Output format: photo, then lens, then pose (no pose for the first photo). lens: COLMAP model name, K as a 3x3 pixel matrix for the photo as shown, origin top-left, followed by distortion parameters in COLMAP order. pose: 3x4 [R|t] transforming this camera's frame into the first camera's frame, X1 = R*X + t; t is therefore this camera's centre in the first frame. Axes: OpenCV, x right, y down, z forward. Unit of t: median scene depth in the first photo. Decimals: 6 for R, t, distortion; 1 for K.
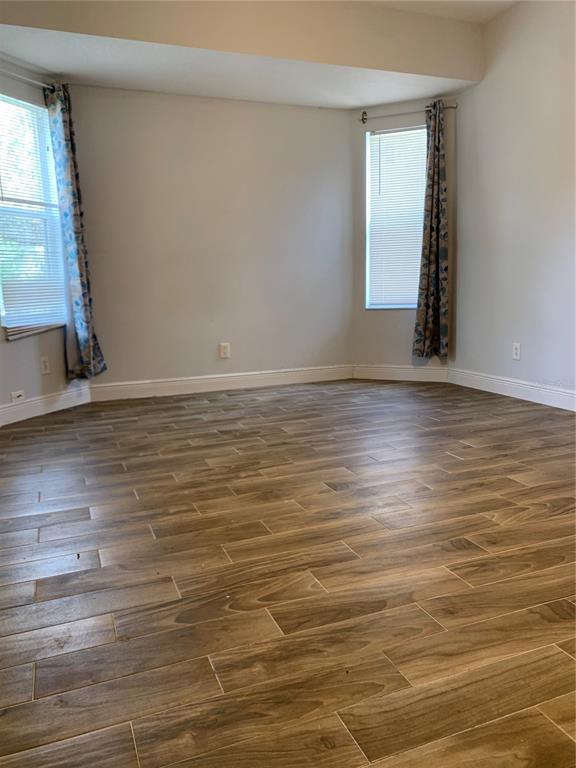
lens RADIAL K [[580.7, 0, 287.1], [0, 580.7, 384.3], [0, 0, 1]] dist [0.018643, -0.025797]
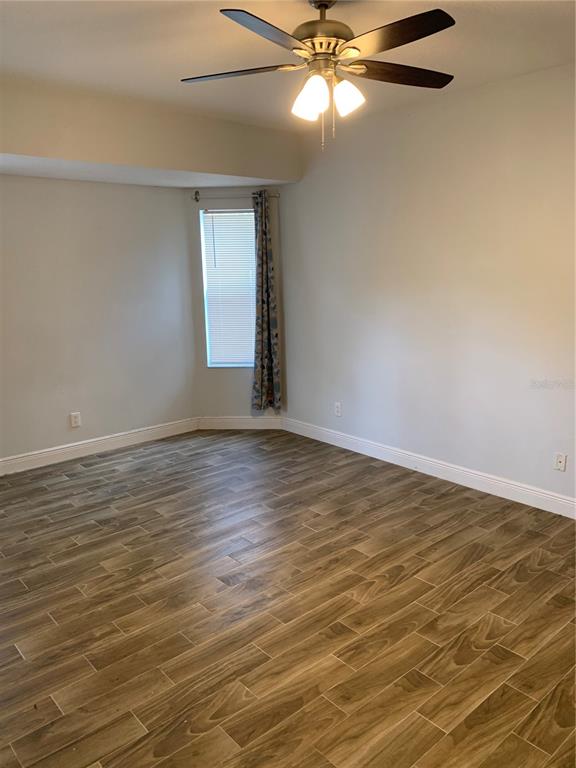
lens RADIAL K [[580.7, 0, 289.9], [0, 580.7, 384.3], [0, 0, 1]] dist [0.018643, -0.025797]
pose [[0.940294, -0.062707, 0.334537, -0.140833], [0.051546, 0.997781, 0.042148, -0.222374], [-0.336437, -0.022387, 0.941440, -0.146967]]
